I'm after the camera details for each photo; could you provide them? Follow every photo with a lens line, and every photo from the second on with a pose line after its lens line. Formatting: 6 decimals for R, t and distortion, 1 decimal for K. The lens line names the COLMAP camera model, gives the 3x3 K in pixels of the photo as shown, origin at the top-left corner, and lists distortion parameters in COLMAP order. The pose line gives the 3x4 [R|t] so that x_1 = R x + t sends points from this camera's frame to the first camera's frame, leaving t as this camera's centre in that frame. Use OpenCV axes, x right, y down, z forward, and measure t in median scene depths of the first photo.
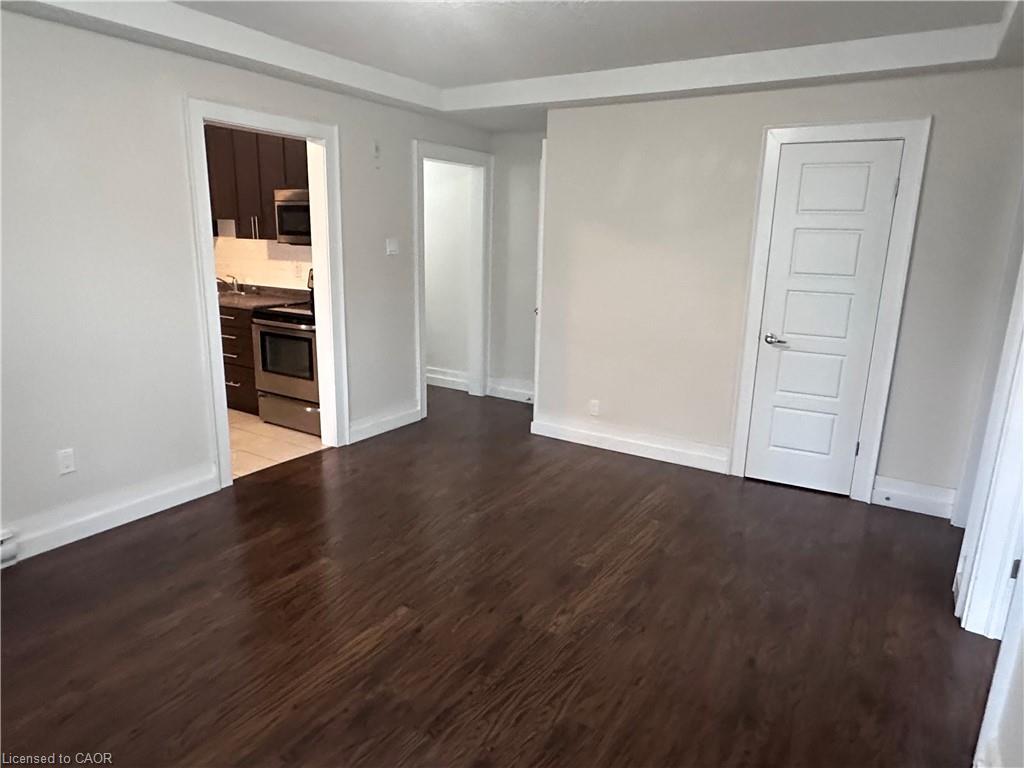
lens RADIAL K [[650.9, 0, 512.0], [0, 650.9, 384.0], [0, 0, 1]] dist [0.004769, 0.000949]
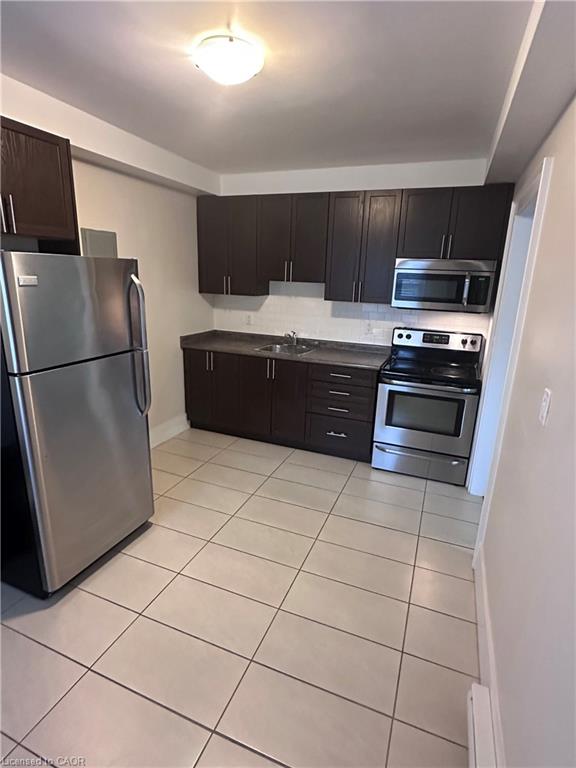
lens RADIAL K [[402.1, 0, 288.0], [0, 402.1, 384.0], [0, 0, 1]] dist [-0.002553, -0.000117]
pose [[0.984648, -0.035327, 0.170940, -0.648165], [0.029264, 0.998854, 0.037862, -0.117485], [-0.172081, -0.032279, 0.984554, 0.361398]]
